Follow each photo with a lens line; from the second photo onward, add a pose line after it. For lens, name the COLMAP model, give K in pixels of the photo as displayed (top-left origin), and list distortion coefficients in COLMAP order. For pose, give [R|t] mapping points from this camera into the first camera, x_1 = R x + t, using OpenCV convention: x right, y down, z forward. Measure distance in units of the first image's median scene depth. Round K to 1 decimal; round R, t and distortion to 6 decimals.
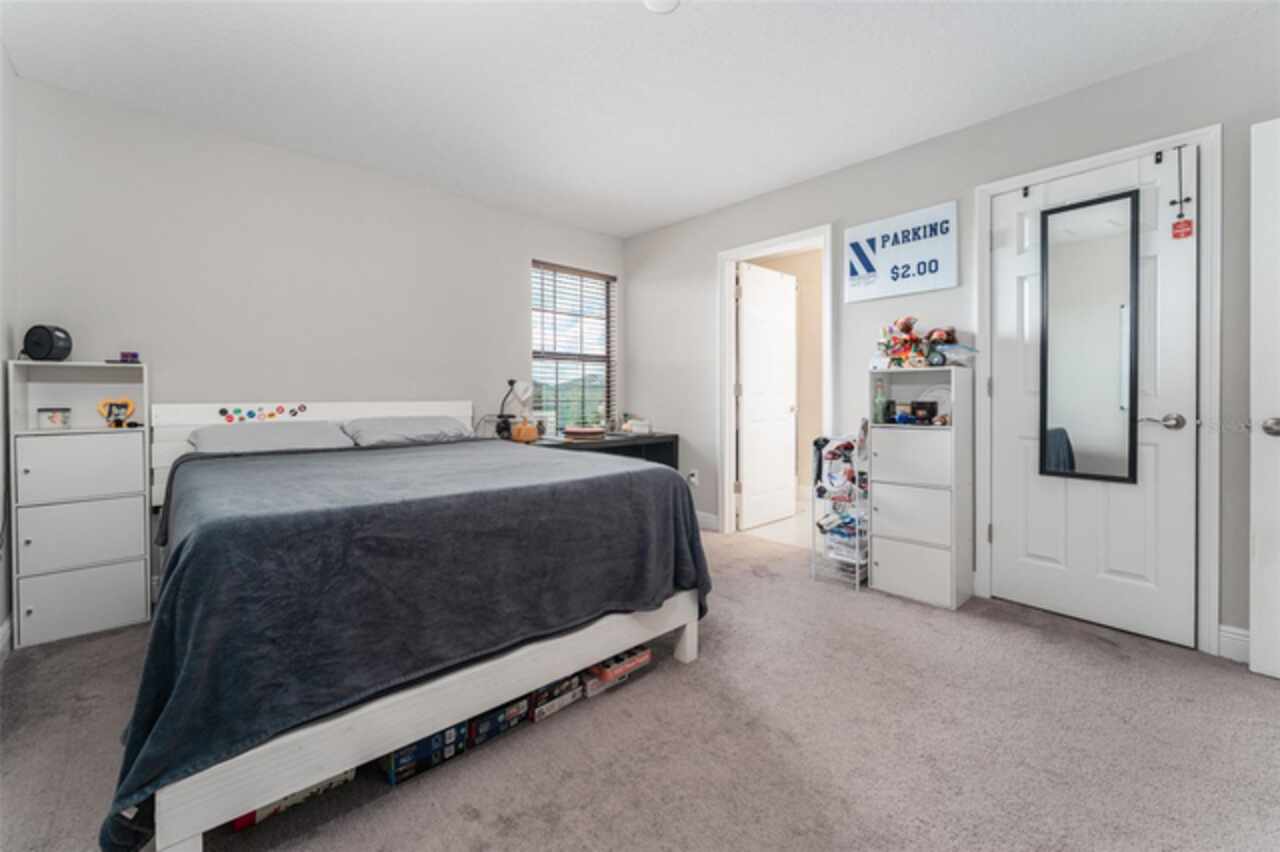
lens RADIAL K [[513.3, 0, 642.0], [0, 513.3, 399.2], [0, 0, 1]] dist [0.000119, 0.000032]
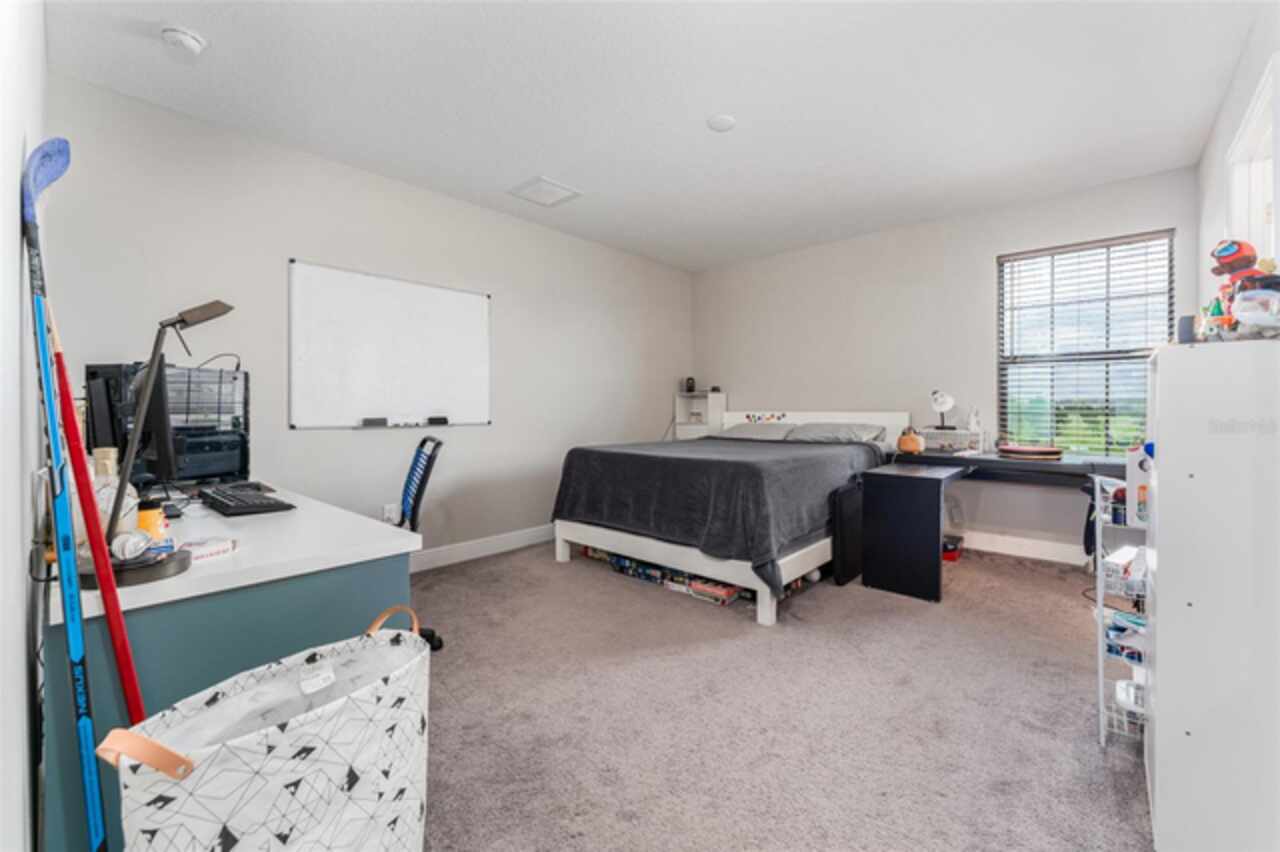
lens RADIAL K [[522.0, 0, 634.5], [0, 522.0, 425.9], [0, 0, 1]] dist [-0.001134, -0.000010]
pose [[0.108208, 0.034787, -0.993519, 0.914105], [-0.010657, 0.999371, 0.033832, 0.001047], [0.994071, 0.006927, 0.108511, 0.400055]]
